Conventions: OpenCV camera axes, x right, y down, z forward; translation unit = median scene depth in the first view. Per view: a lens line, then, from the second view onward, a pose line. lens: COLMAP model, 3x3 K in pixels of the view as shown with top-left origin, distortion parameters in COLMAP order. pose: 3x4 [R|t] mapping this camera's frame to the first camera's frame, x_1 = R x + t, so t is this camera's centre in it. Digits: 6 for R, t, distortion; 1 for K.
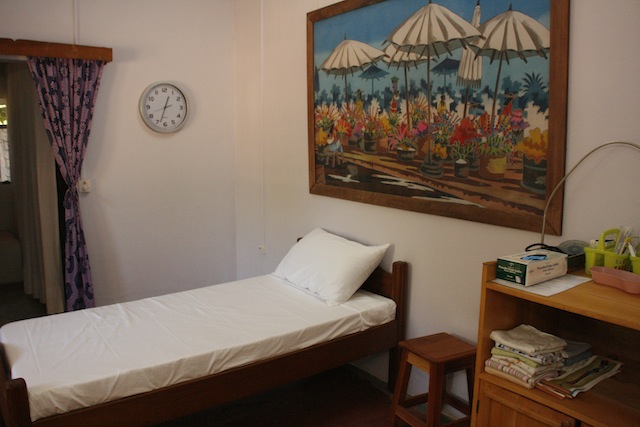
lens RADIAL K [[542.1, 0, 320.0], [0, 542.1, 213.5], [0, 0, 1]] dist [-0.120621, 0.002844]
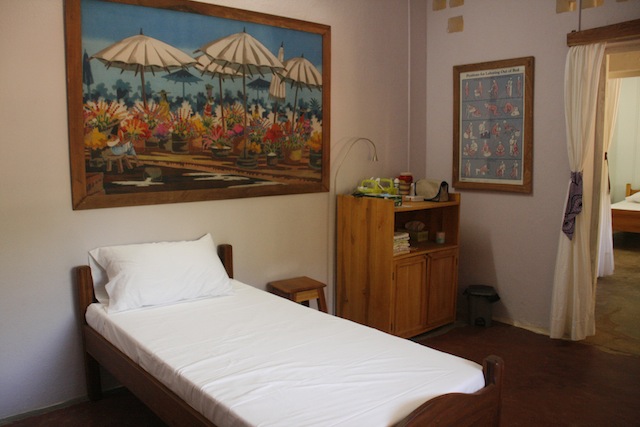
lens RADIAL K [[542.1, 0, 320.0], [0, 542.1, 213.5], [0, 0, 1]] dist [-0.120621, 0.002844]
pose [[-0.092393, -0.125135, 0.987828, -1.035193], [0.150400, 0.978936, 0.138075, -0.108347], [-0.984298, 0.161327, -0.071626, 0.892964]]
